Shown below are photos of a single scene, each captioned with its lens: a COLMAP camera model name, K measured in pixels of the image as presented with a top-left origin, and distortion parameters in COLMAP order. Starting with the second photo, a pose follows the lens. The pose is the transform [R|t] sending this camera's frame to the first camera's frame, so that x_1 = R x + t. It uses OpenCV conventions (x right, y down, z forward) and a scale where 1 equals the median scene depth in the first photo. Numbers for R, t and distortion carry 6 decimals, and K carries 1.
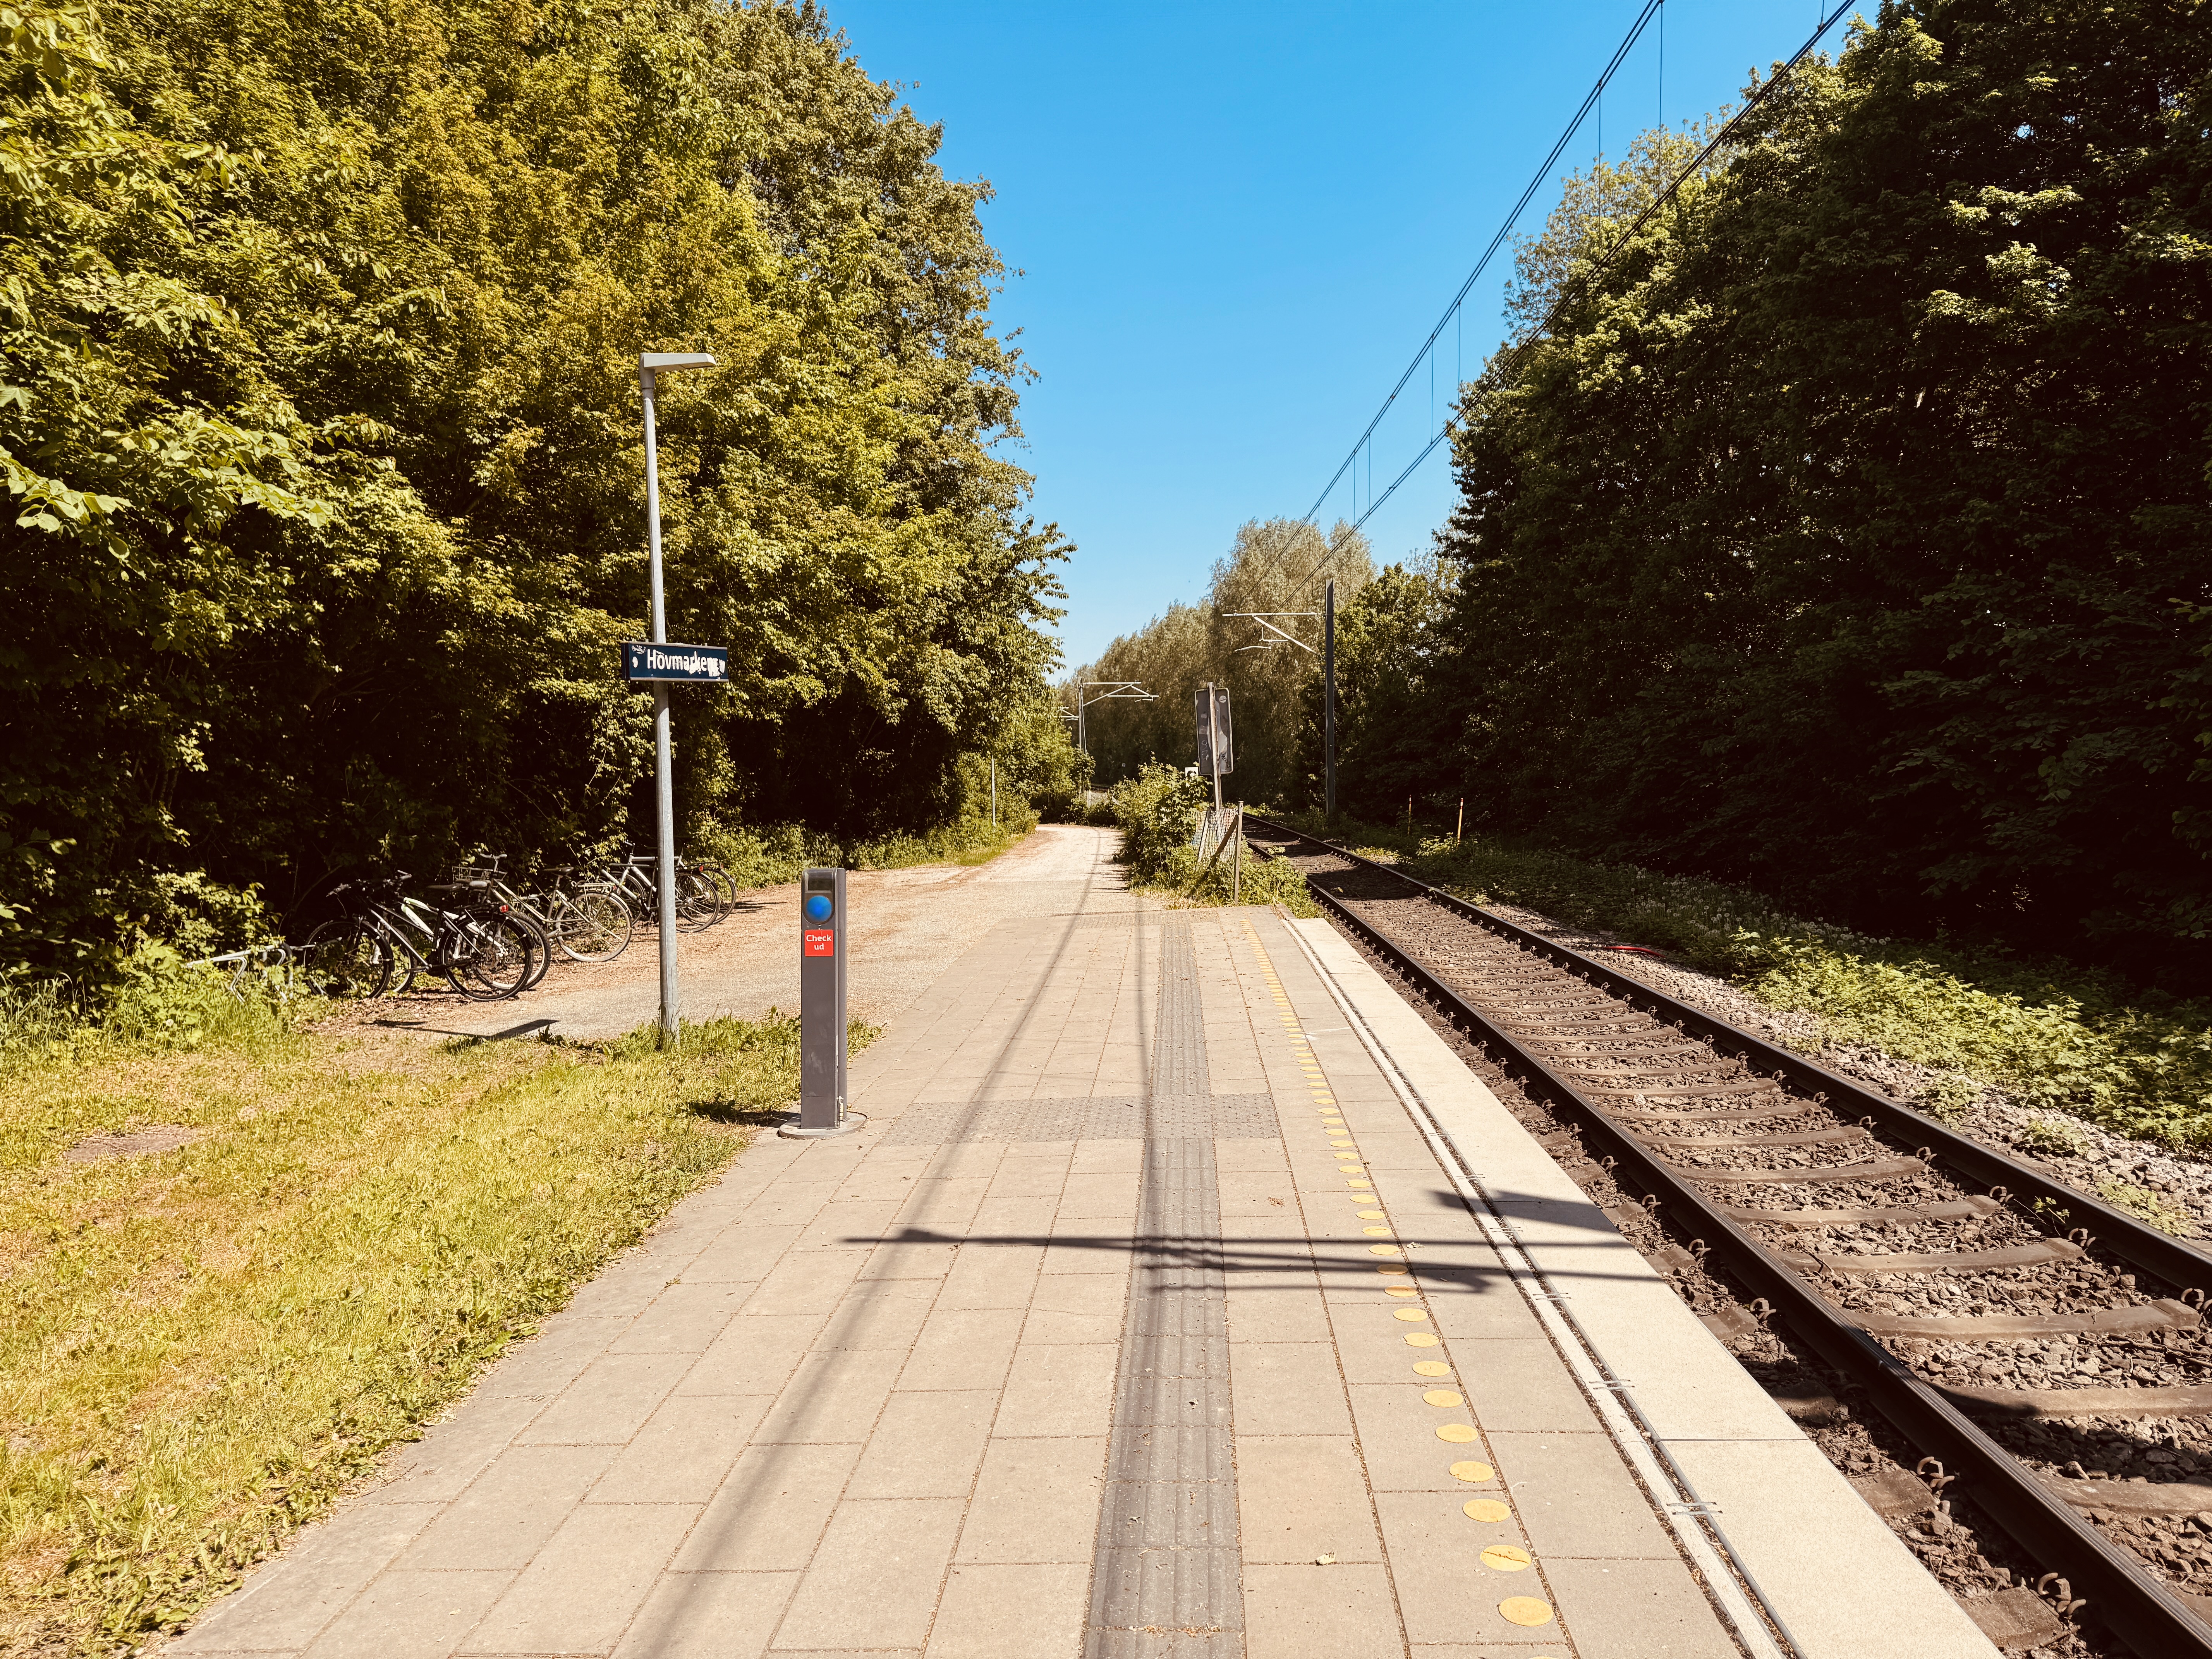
lens RADIAL K [[1560.0, 0, 1099.5], [0, 1560.0, 817.7], [0, 0, 1]] dist [0.115811, -0.157170]
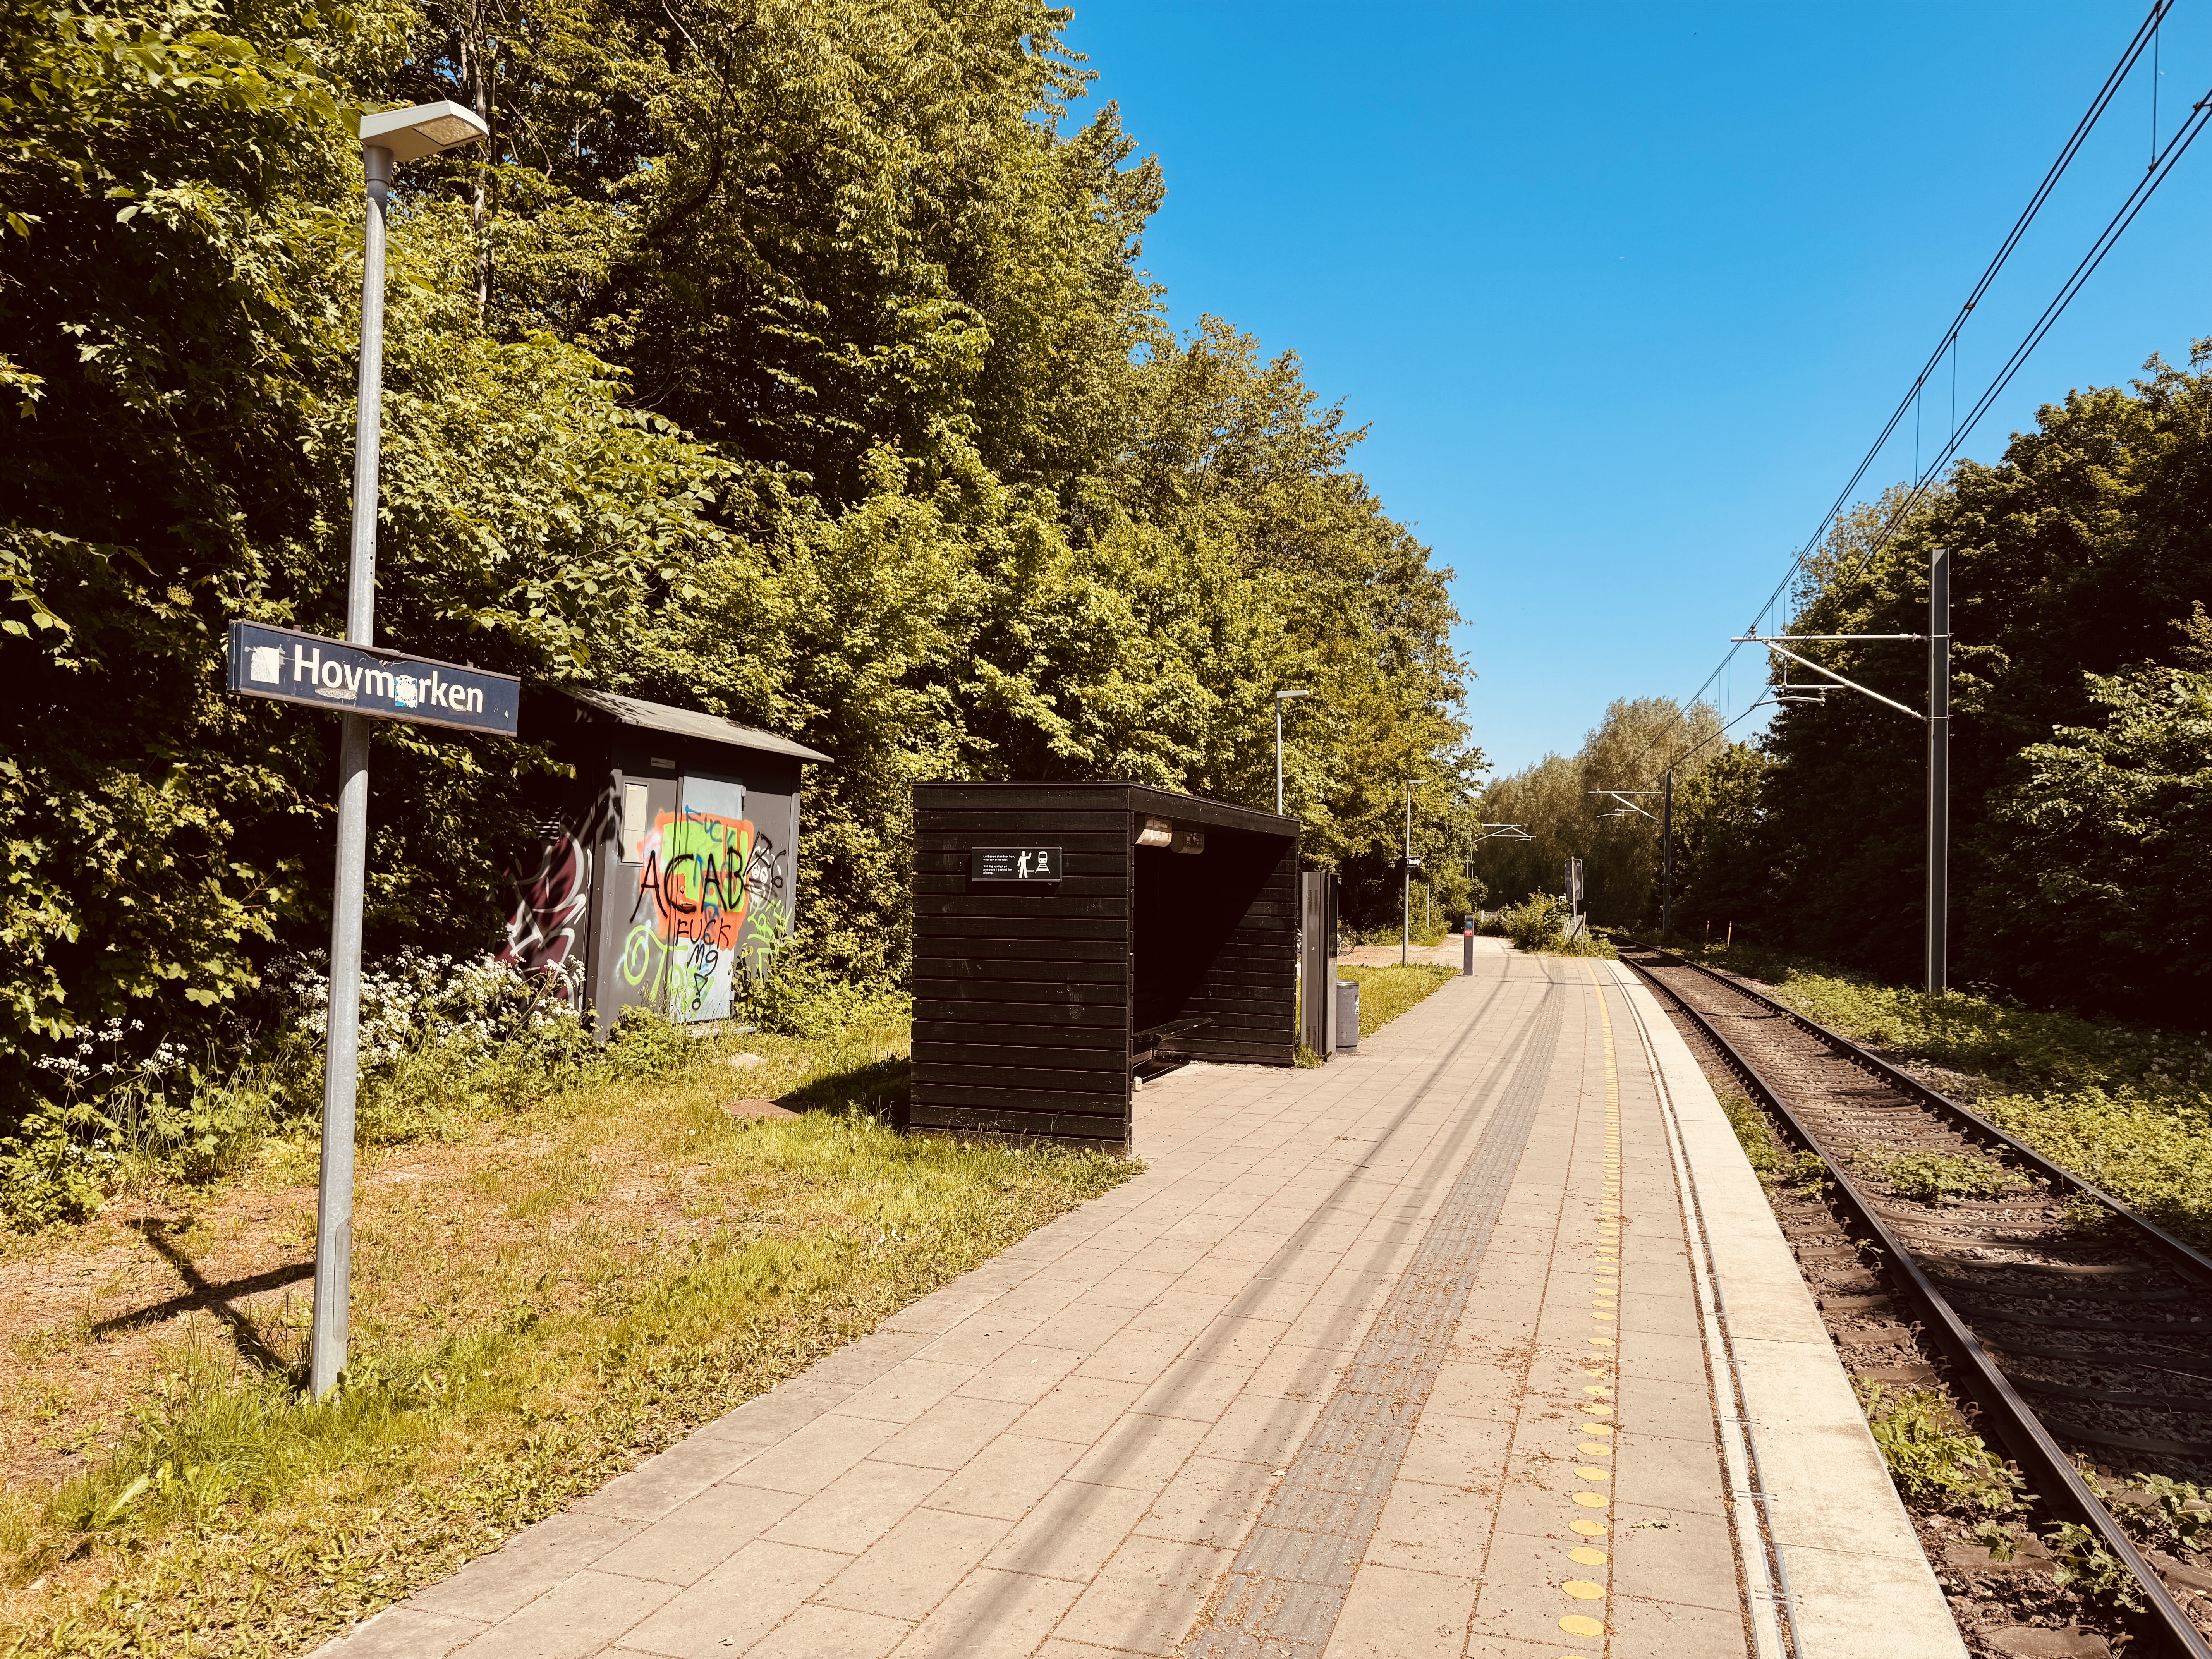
lens RADIAL K [[1560.0, 0, 1099.5], [0, 1560.0, 817.7], [0, 0, 1]] dist [0.115811, -0.157170]
pose [[0.972934, 0.025687, -0.229649, -0.038469], [-0.042984, 0.996576, -0.070636, 0.023868], [0.227048, 0.078595, 0.970707, -0.735849]]
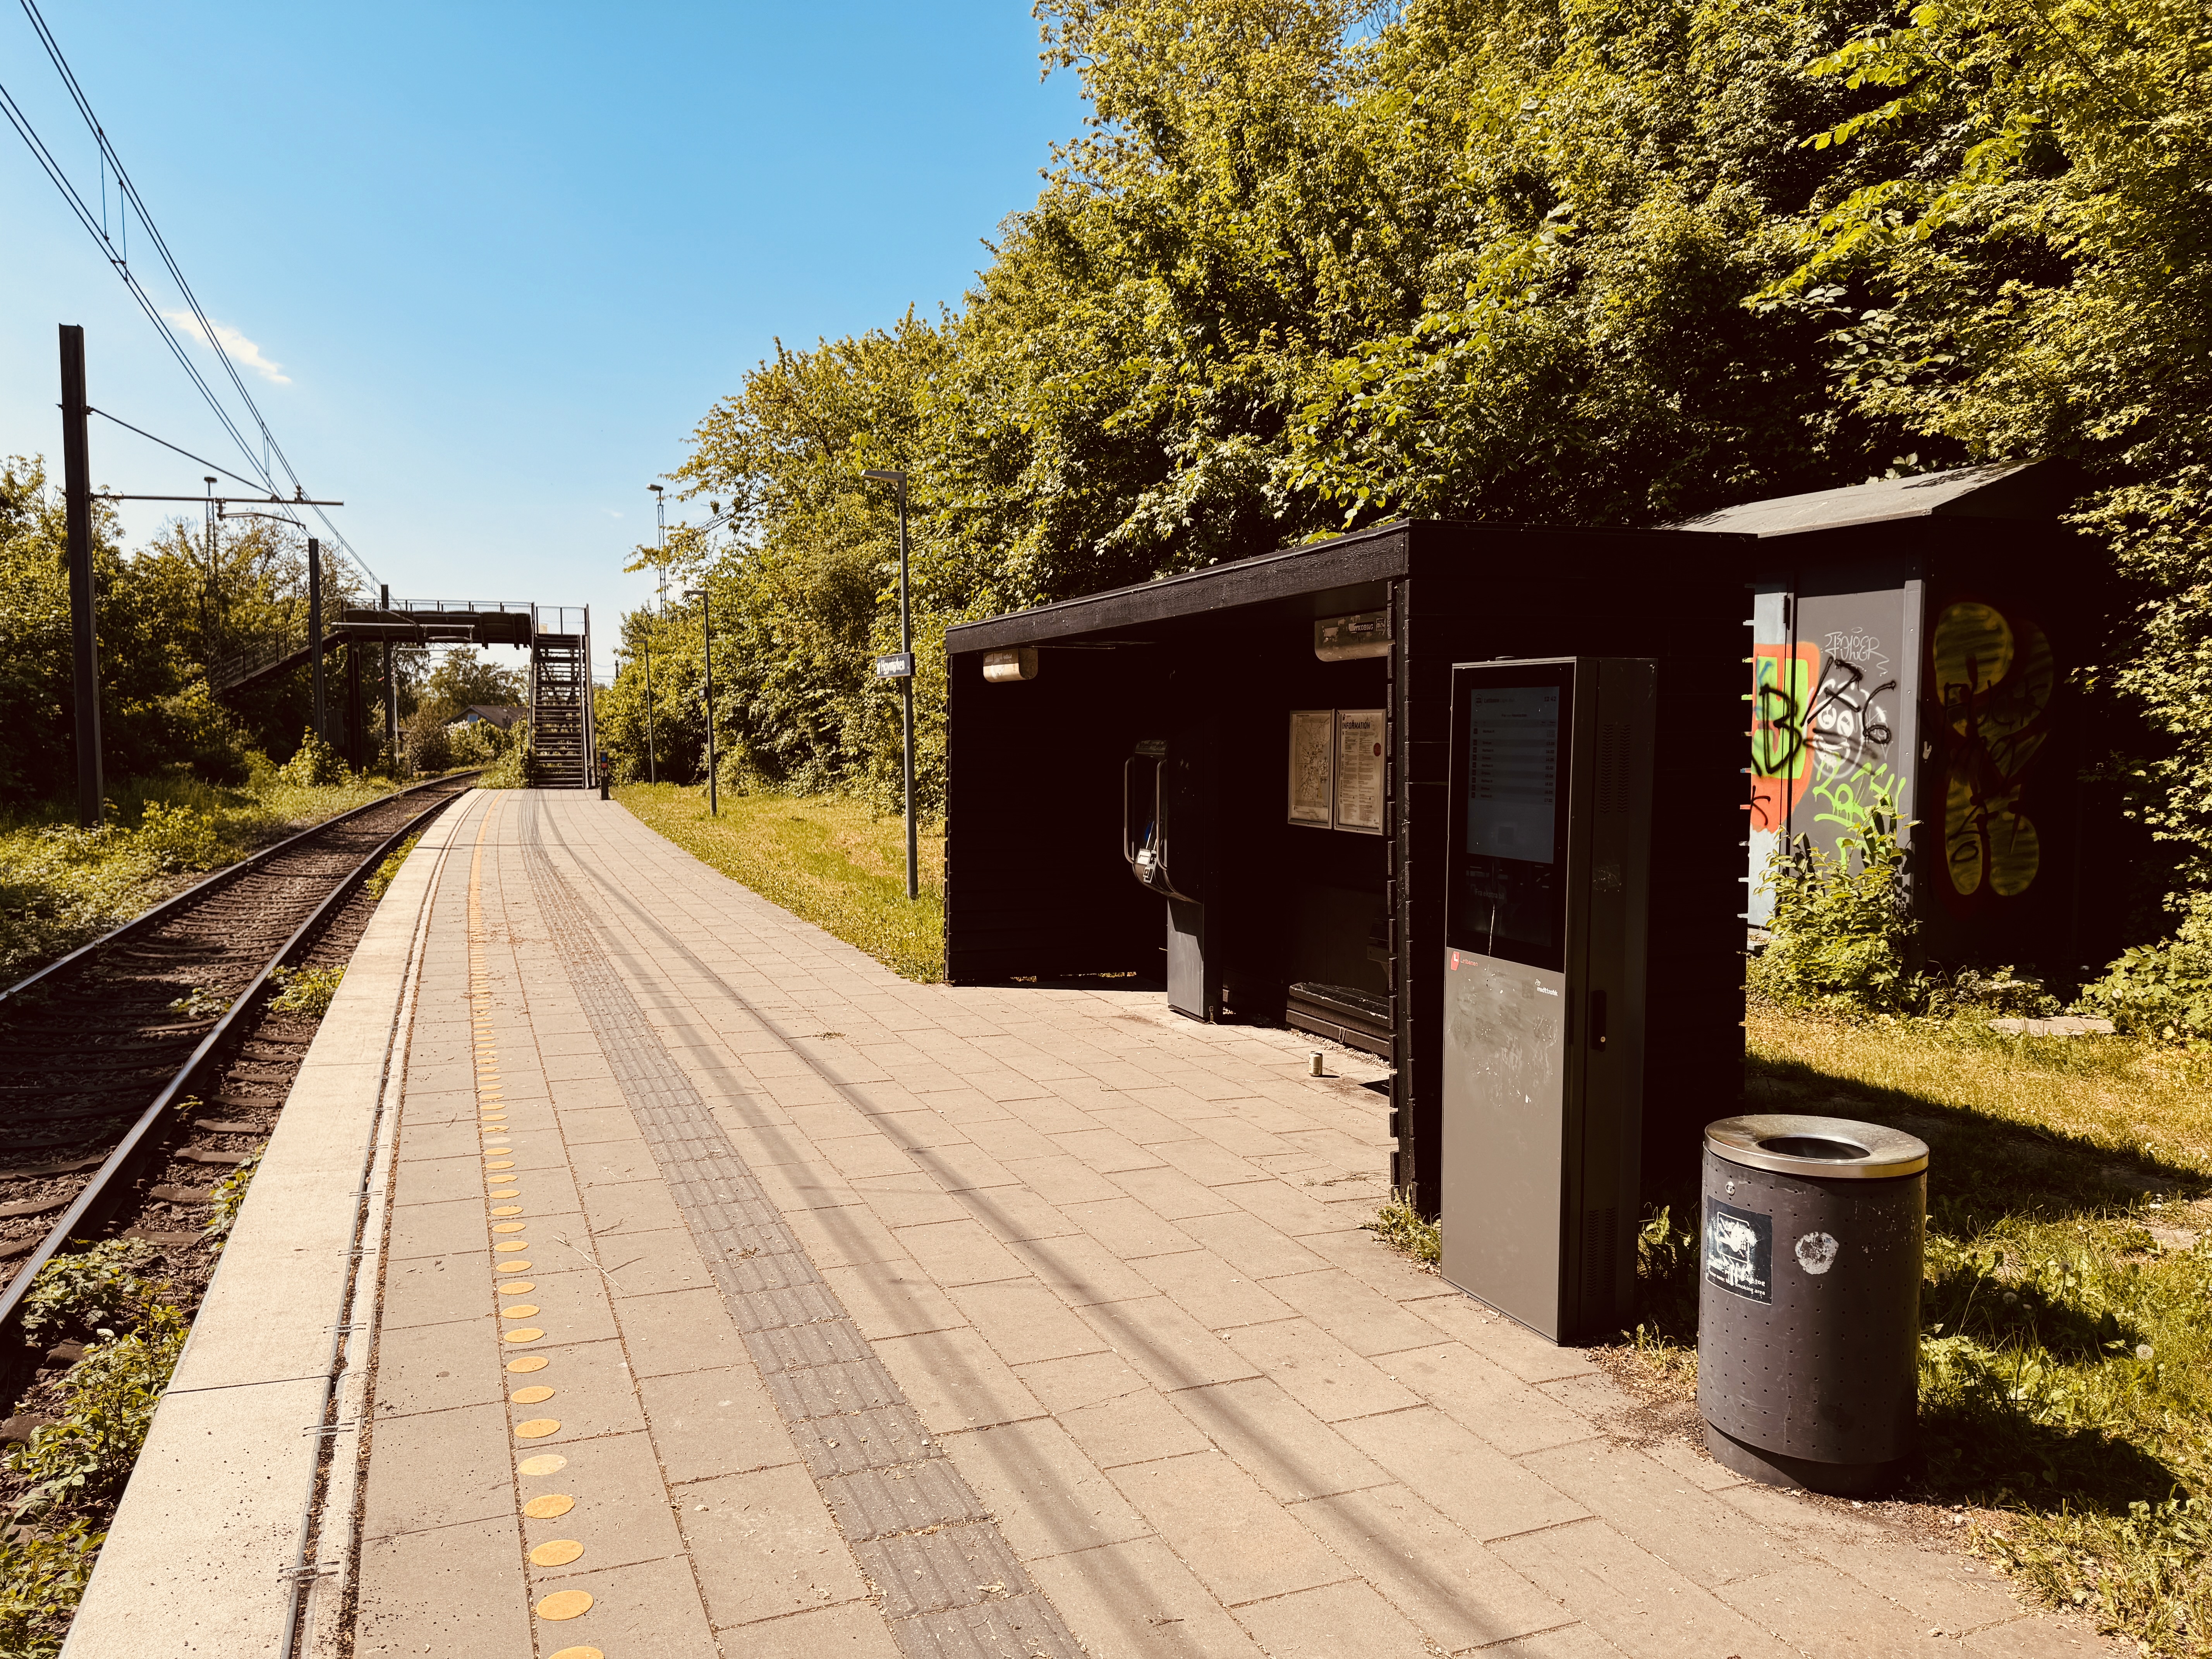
lens RADIAL K [[1557.6, 0, 1094.9], [0, 1557.6, 831.0], [0, 0, 1]] dist [0.080475, -0.099998]
pose [[-0.888597, 0.044702, -0.456505, 0.014975], [-0.001534, 0.994945, 0.100413, 0.004972], [0.458686, 0.089927, -0.884037, -0.172595]]
